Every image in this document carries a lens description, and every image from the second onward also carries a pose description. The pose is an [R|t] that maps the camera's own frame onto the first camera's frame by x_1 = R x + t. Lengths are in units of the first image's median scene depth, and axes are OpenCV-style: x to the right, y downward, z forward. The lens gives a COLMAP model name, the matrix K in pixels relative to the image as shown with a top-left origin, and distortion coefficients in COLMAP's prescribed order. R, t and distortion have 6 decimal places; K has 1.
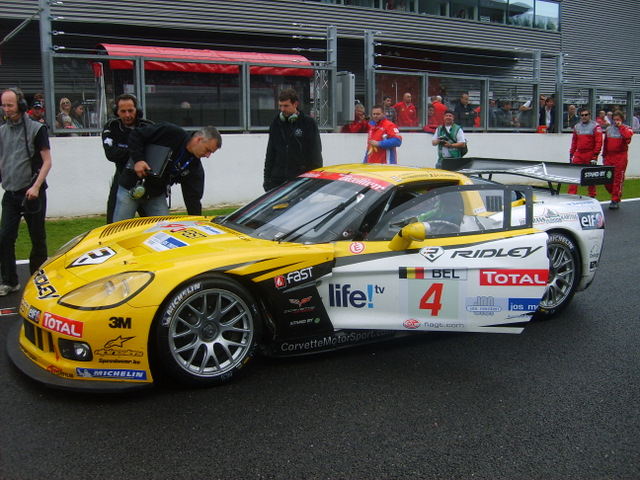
lens RADIAL K [[651.5, 0, 320.0], [0, 651.5, 240.0], [0, 0, 1]] dist [-0.117986, 0.006035]
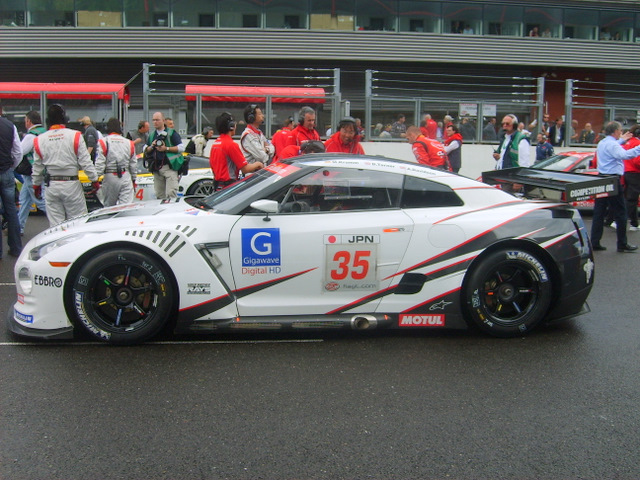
lens RADIAL K [[684.8, 0, 320.0], [0, 684.8, 240.0], [0, 0, 1]] dist [-0.147220, 0.118121]
pose [[0.907453, 0.076379, -0.413152, 0.624794], [-0.089143, 0.995950, -0.011676, 0.075066], [0.410587, 0.047425, 0.910587, -0.392415]]
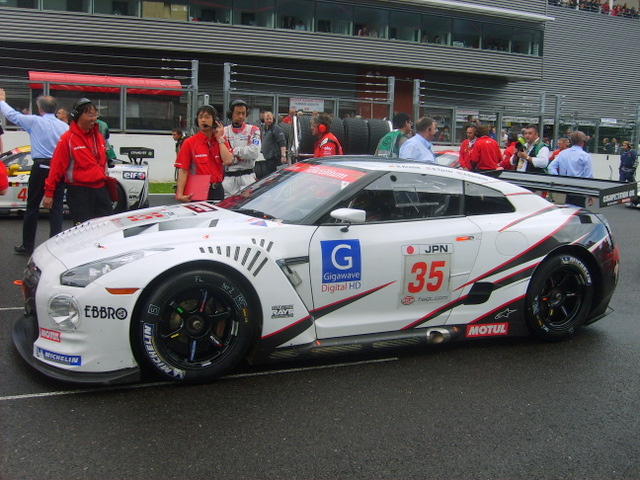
lens RADIAL K [[684.8, 0, 320.0], [0, 684.8, 240.0], [0, 0, 1]] dist [-0.147220, 0.118121]
pose [[0.989515, 0.058700, -0.131966, 0.485546], [-0.062494, 0.997737, -0.024797, 0.076107], [0.130212, 0.032784, 0.990944, -0.399721]]
